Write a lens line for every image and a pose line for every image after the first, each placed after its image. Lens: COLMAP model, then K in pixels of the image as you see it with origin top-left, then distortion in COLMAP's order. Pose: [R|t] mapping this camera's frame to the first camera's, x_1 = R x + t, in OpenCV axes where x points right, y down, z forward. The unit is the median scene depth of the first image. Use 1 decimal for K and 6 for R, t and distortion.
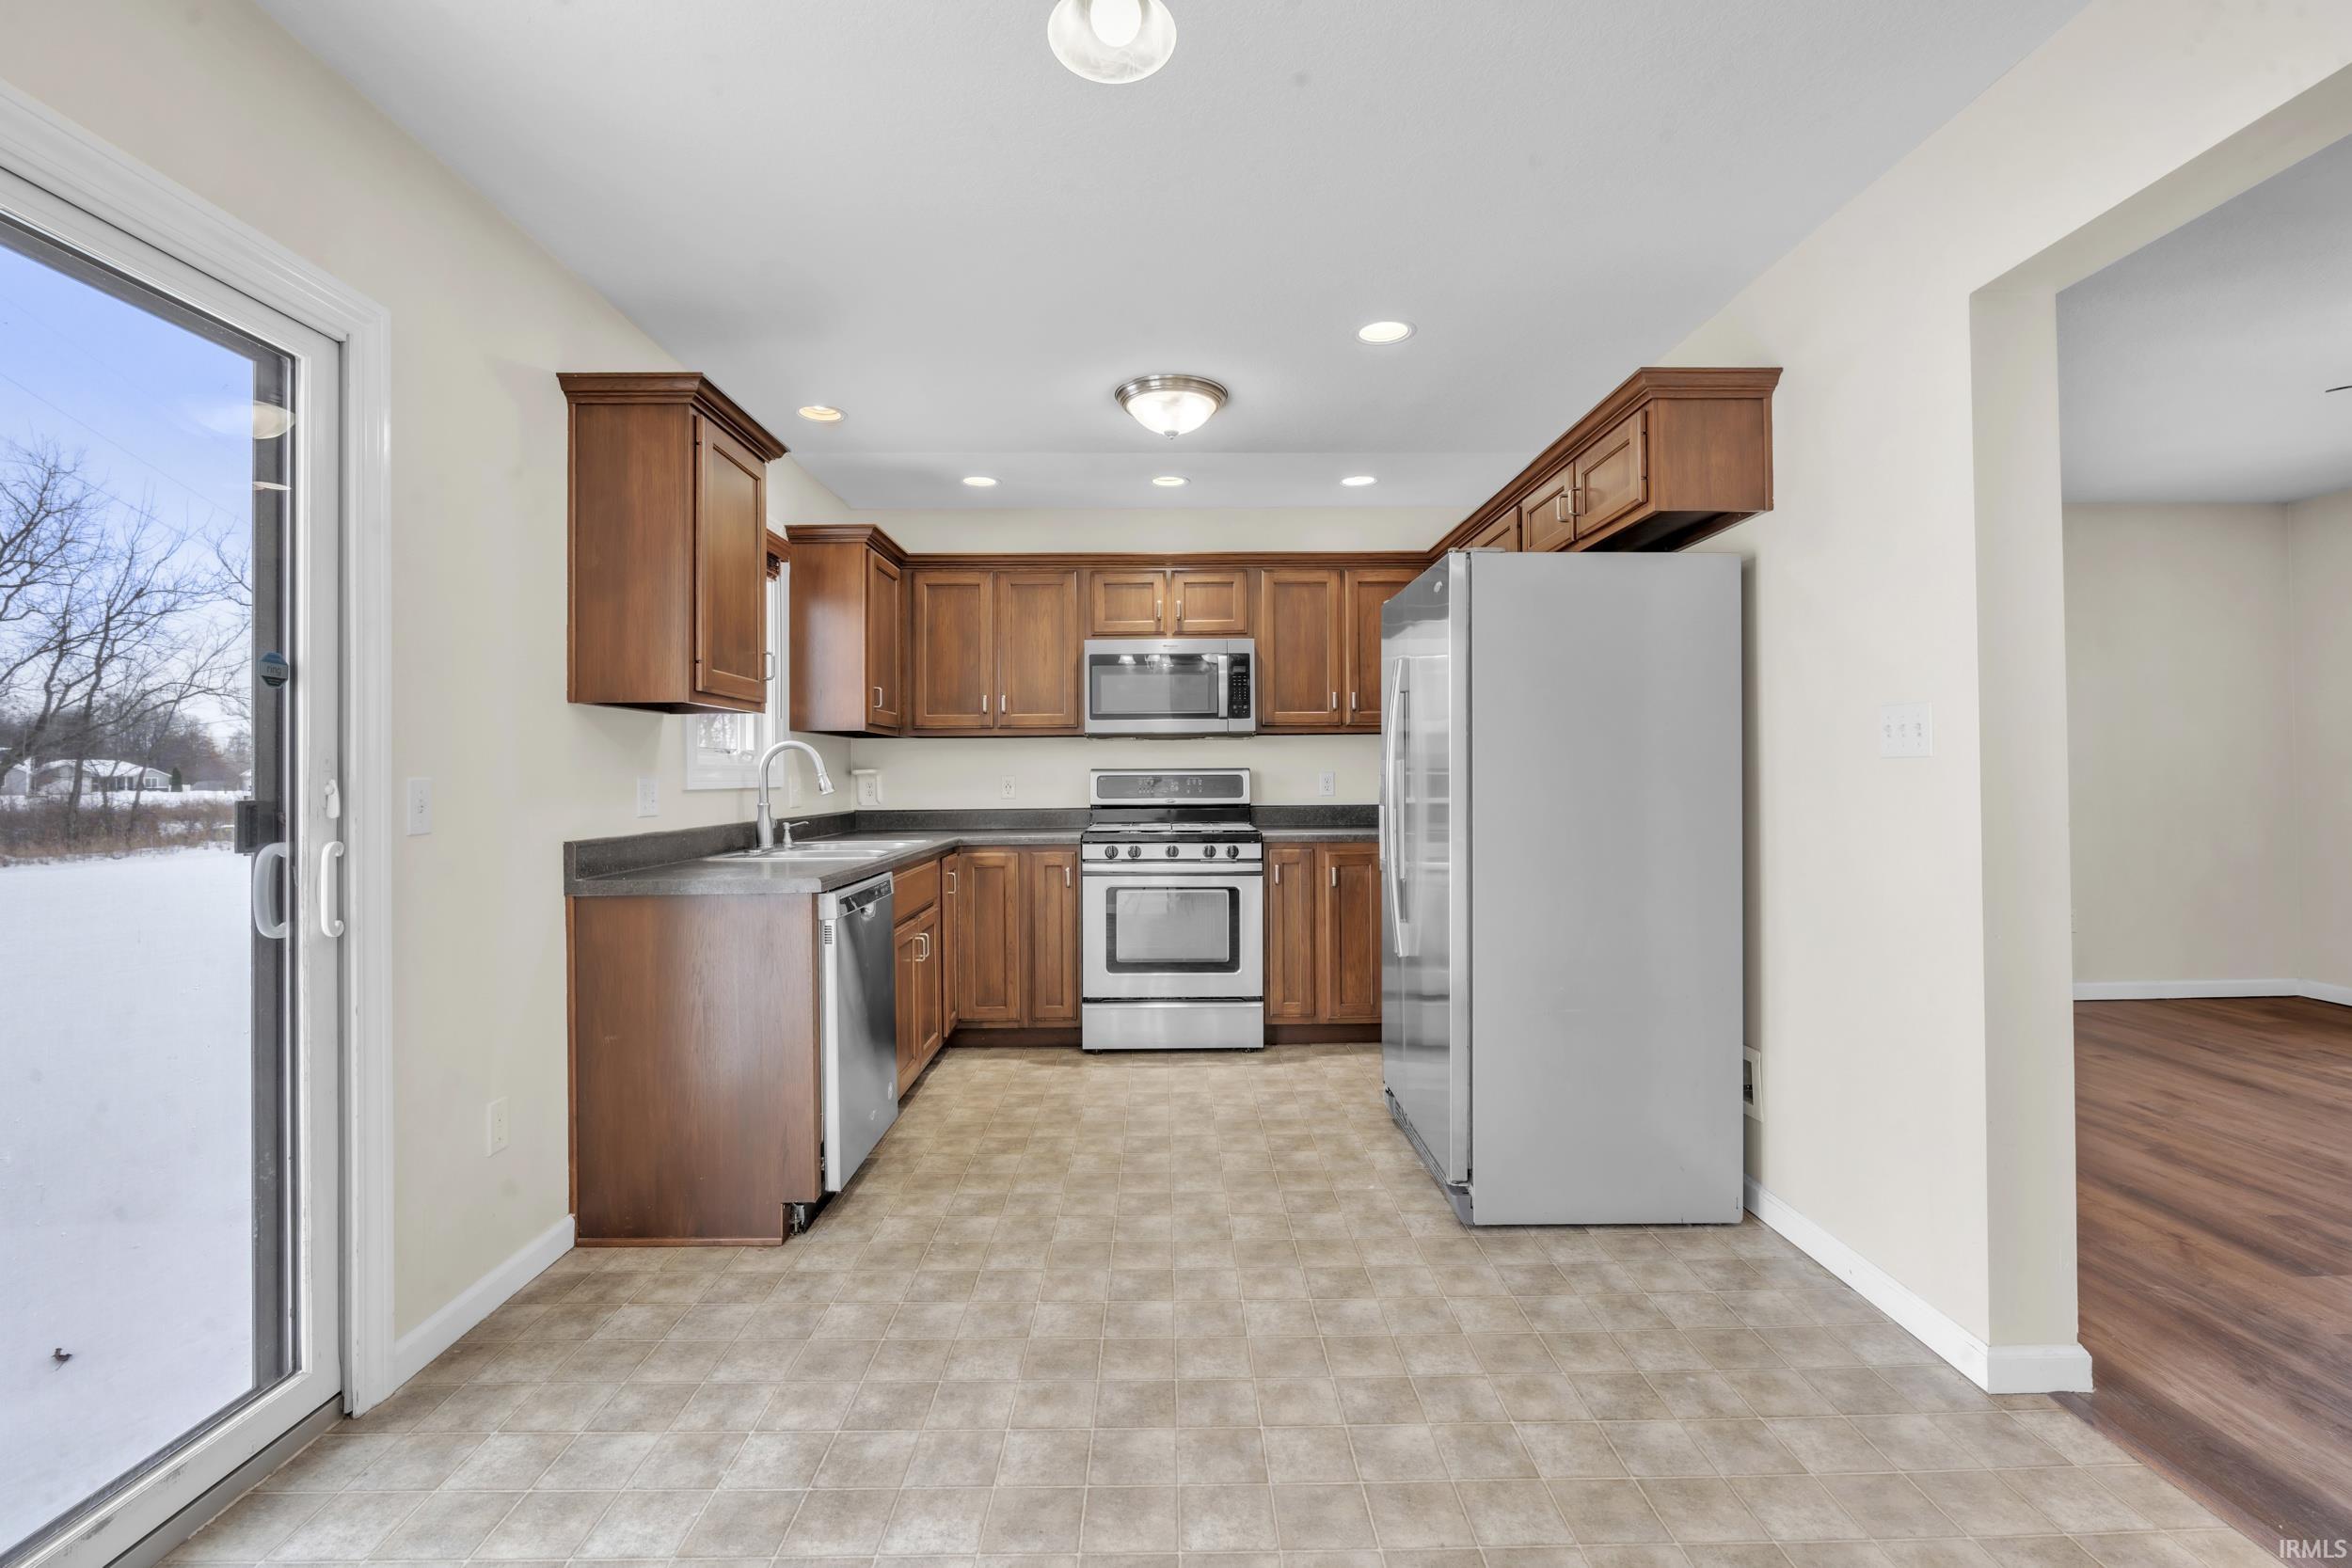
lens RADIAL K [[1050.8, 0, 1208.5], [0, 1050.8, 773.5], [0, 0, 1]] dist [-0.011649, 0.002327]
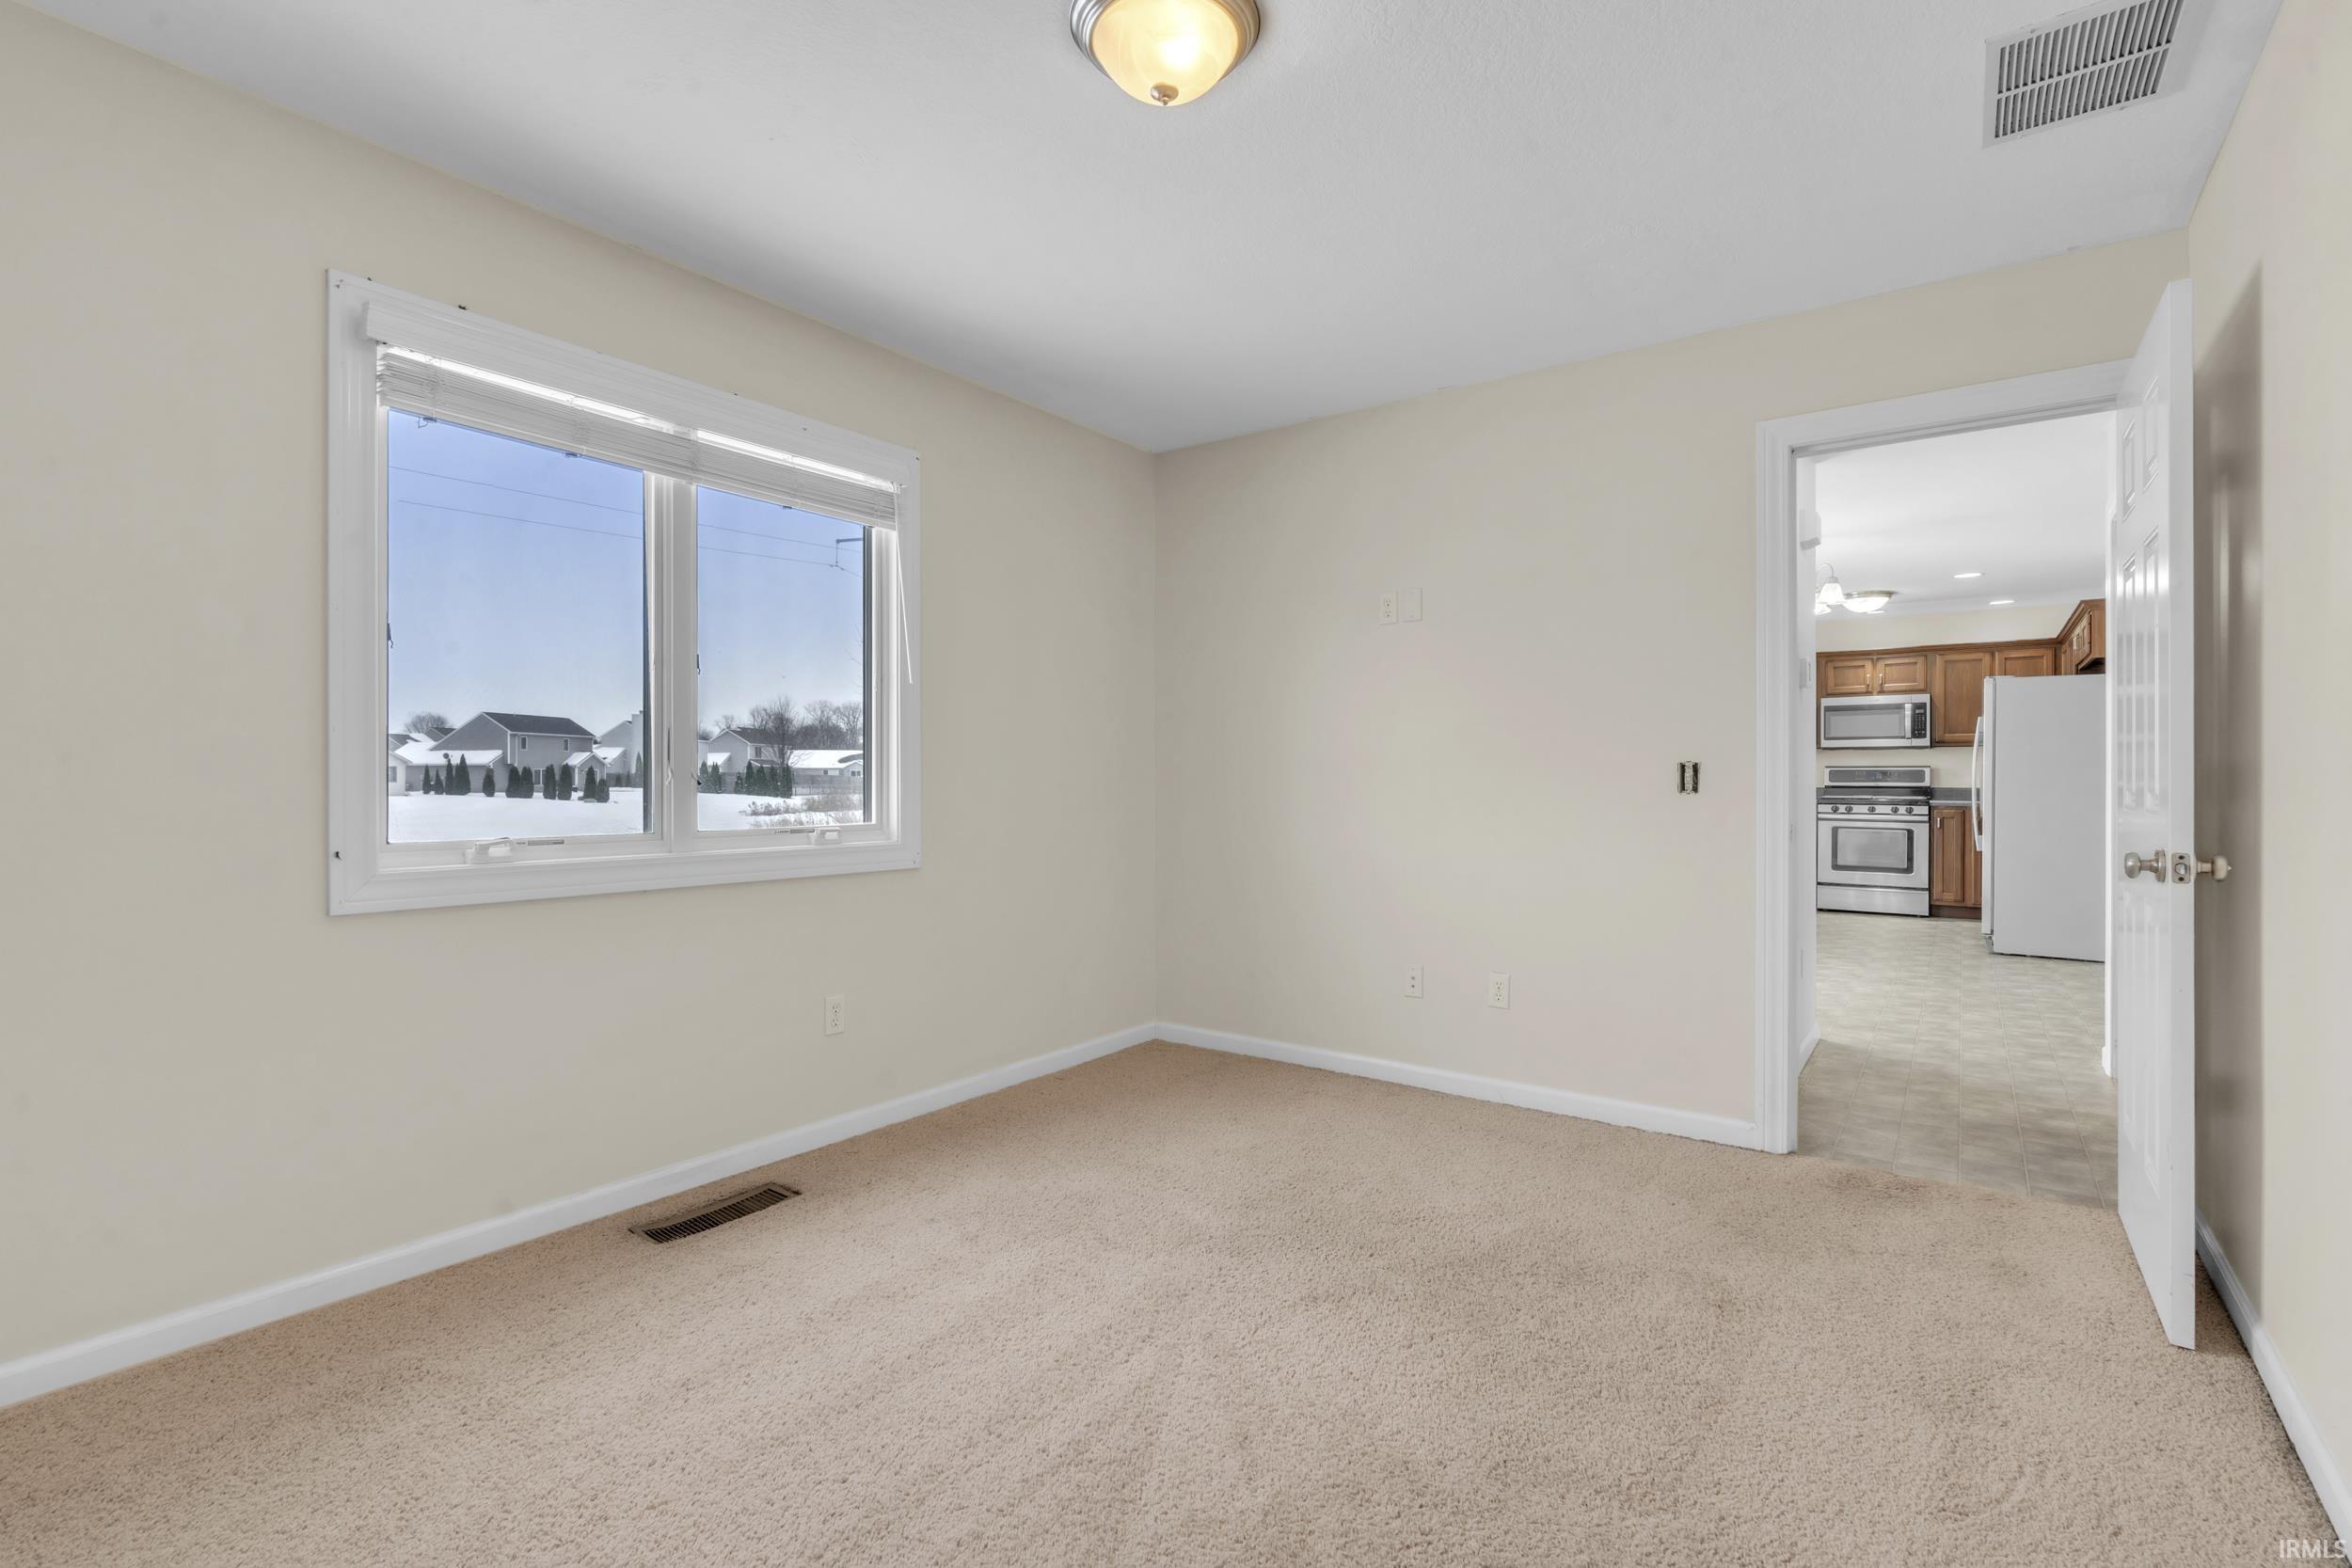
lens RADIAL K [[1090.3, 0, 1173.5], [0, 1090.3, 788.7], [0, 0, 1]] dist [-0.008302, 0.001907]
pose [[0.785936, 0.013690, -0.618156, 0.190488], [-0.002128, 0.999809, 0.019437, 0.000693], [0.618304, -0.013960, 0.785815, -1.354558]]
